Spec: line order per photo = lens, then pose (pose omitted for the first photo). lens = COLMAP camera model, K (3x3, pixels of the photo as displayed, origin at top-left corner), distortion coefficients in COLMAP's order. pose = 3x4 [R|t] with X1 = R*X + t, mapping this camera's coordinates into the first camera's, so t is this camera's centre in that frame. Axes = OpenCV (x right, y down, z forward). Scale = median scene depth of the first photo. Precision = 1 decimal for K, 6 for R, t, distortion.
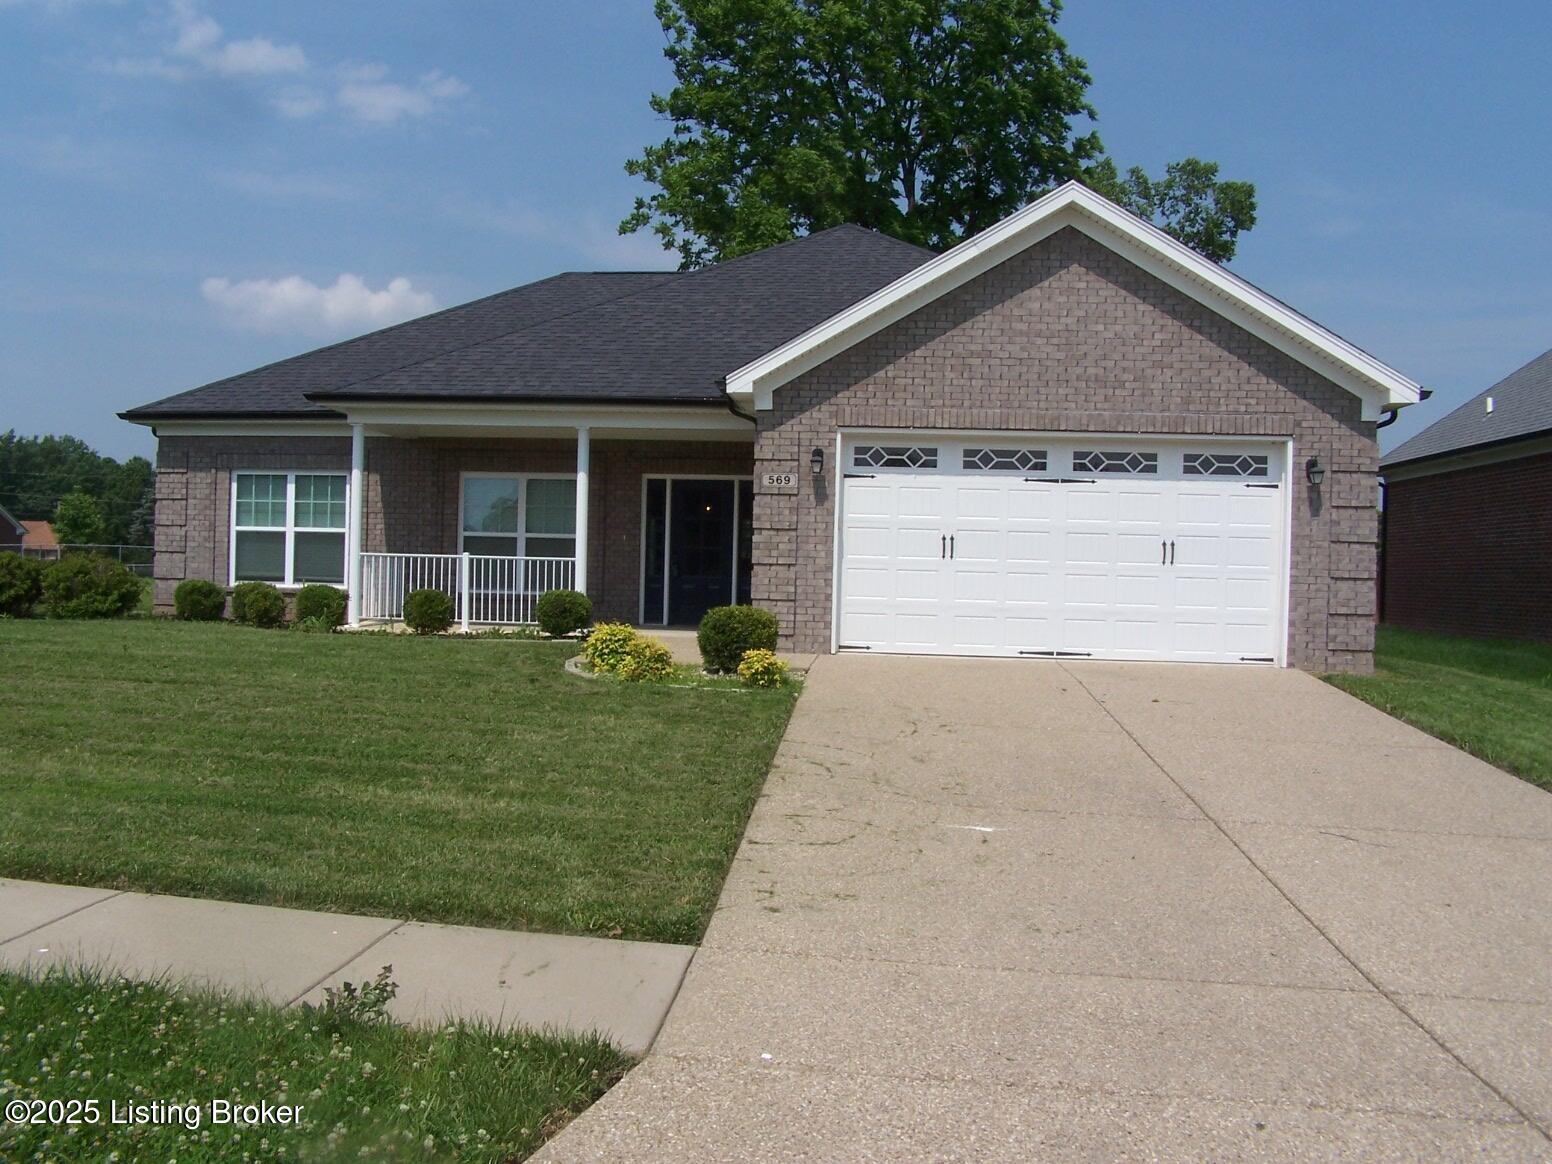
lens RADIAL K [[1395.9, 0, 776.0], [0, 1395.9, 582.0], [0, 0, 1]] dist [-0.130091, 0.174560]
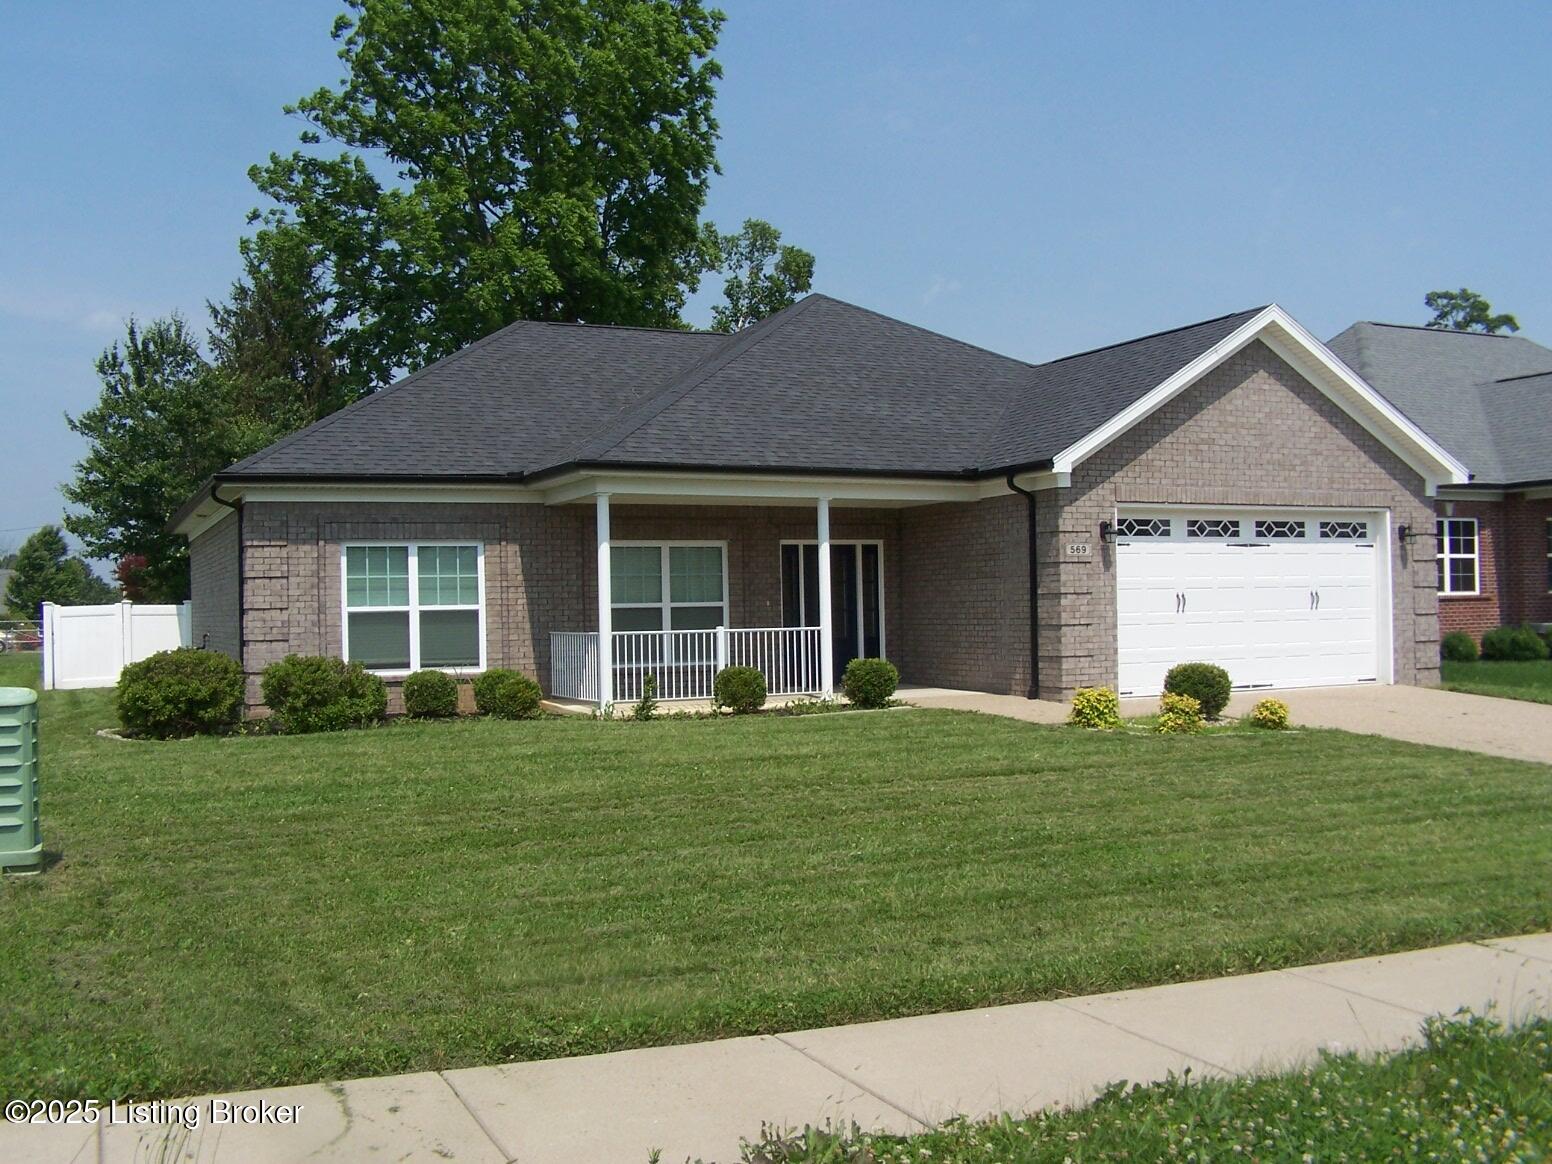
lens RADIAL K [[1465.2, 0, 776.0], [0, 1465.2, 582.0], [0, 0, 1]] dist [-0.110850, 0.133430]
pose [[0.861156, -0.032089, 0.507328, -0.807722], [0.044082, 0.998960, -0.011642, -0.044059], [-0.506427, 0.032390, 0.861675, 0.109277]]
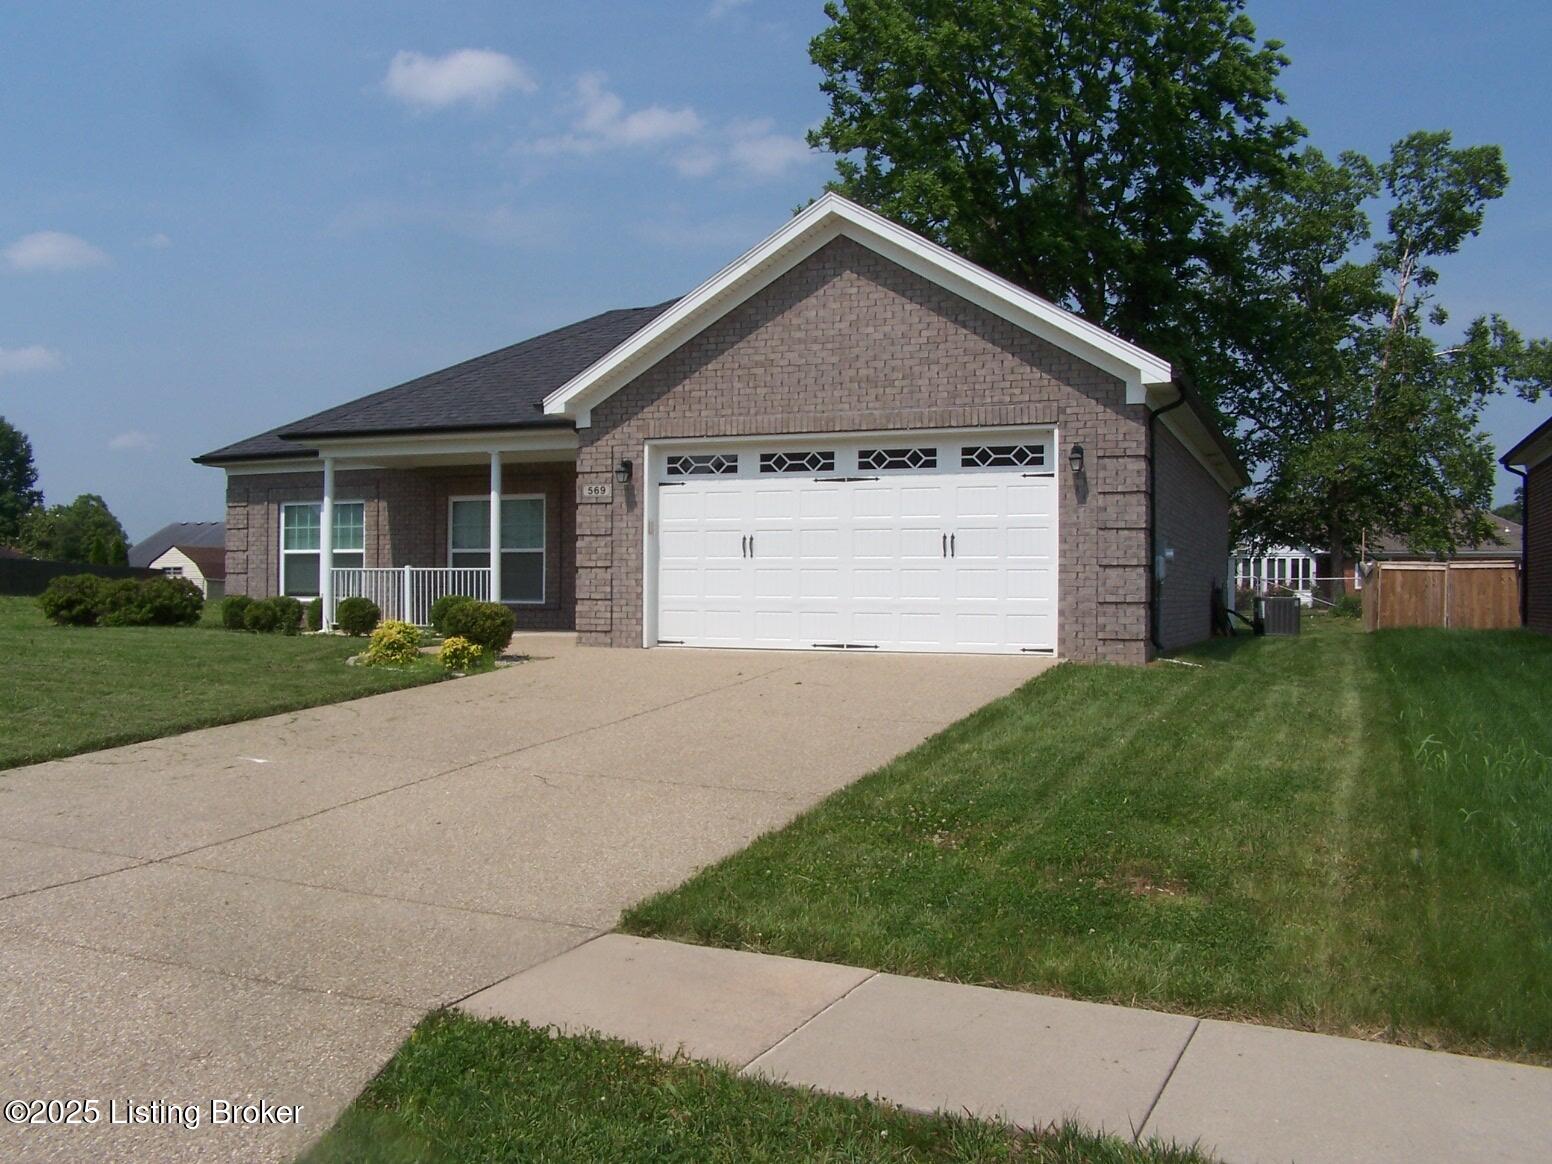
lens RADIAL K [[1395.9, 0, 776.0], [0, 1395.9, 582.0], [0, 0, 1]] dist [-0.130091, 0.174560]
pose [[0.957639, -0.021798, -0.287146, 0.453509], [0.015679, 0.999599, -0.023593, 0.027537], [0.287545, 0.018091, 0.957596, -0.012564]]
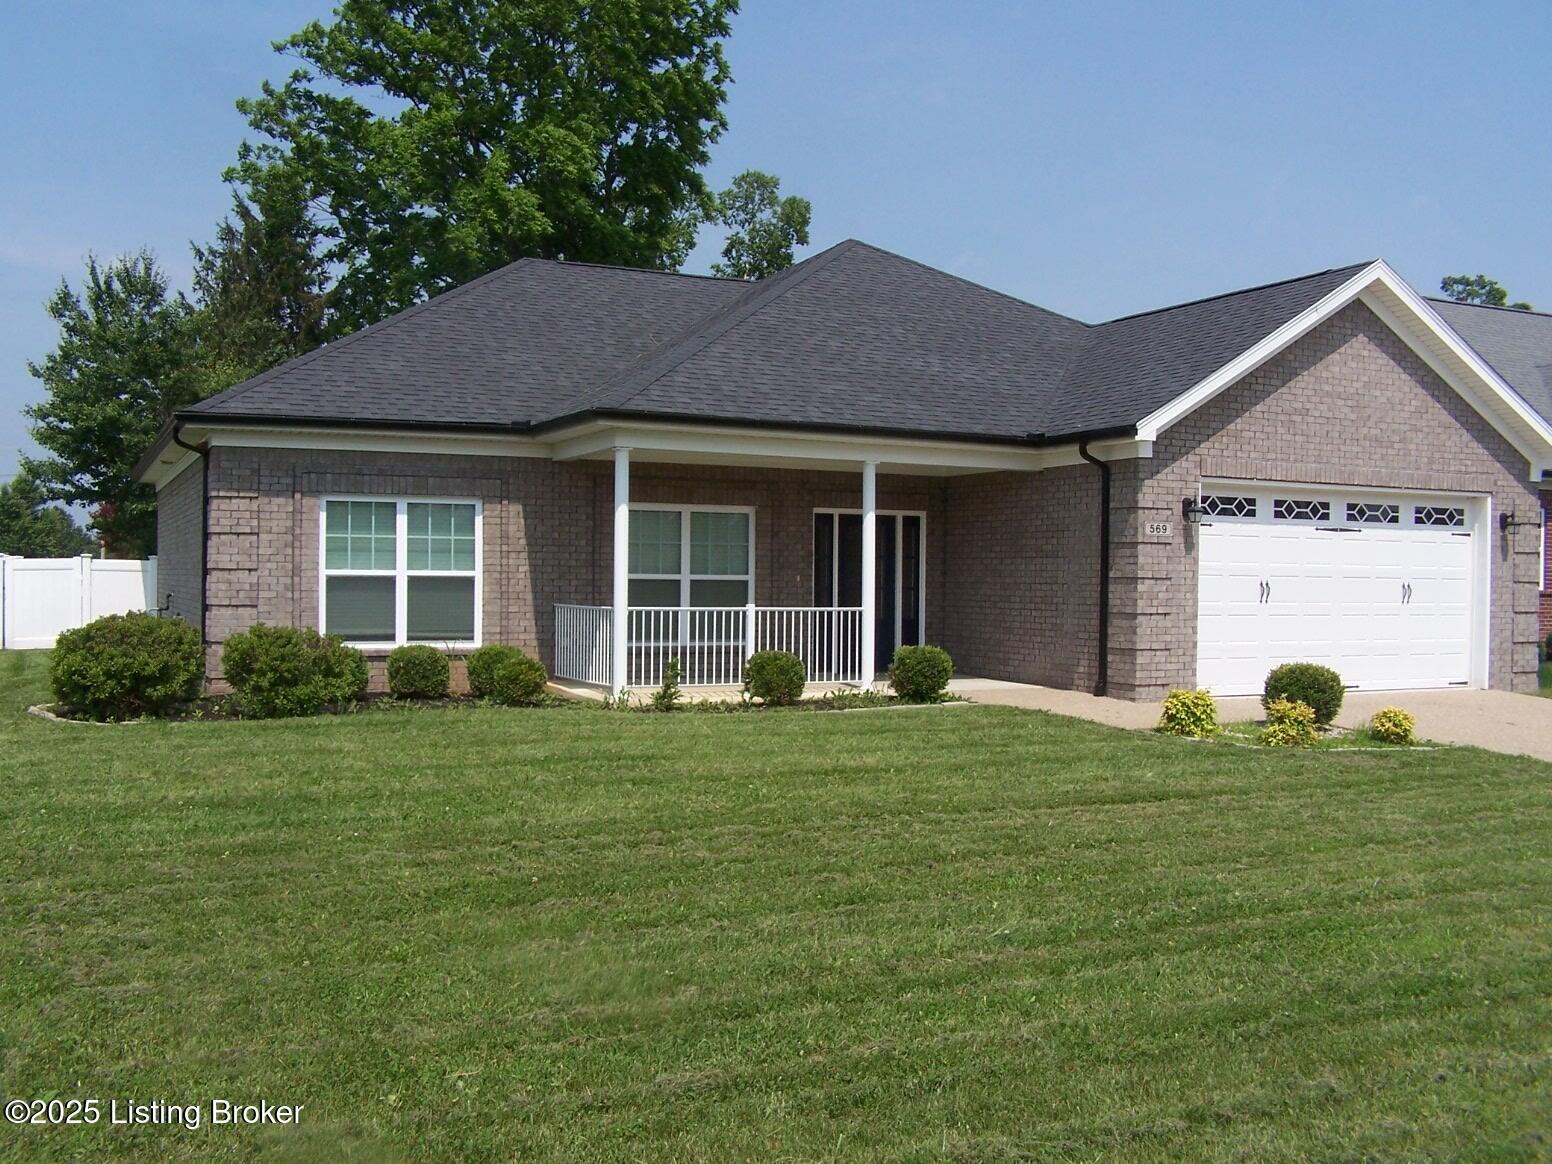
lens RADIAL K [[1465.2, 0, 776.0], [0, 1465.2, 582.0], [0, 0, 1]] dist [-0.110850, 0.133430]
pose [[0.856623, -0.017297, 0.515653, -0.768007], [0.014650, 0.999850, 0.009202, -0.048840], [-0.515735, -0.000328, 0.856748, 0.251865]]
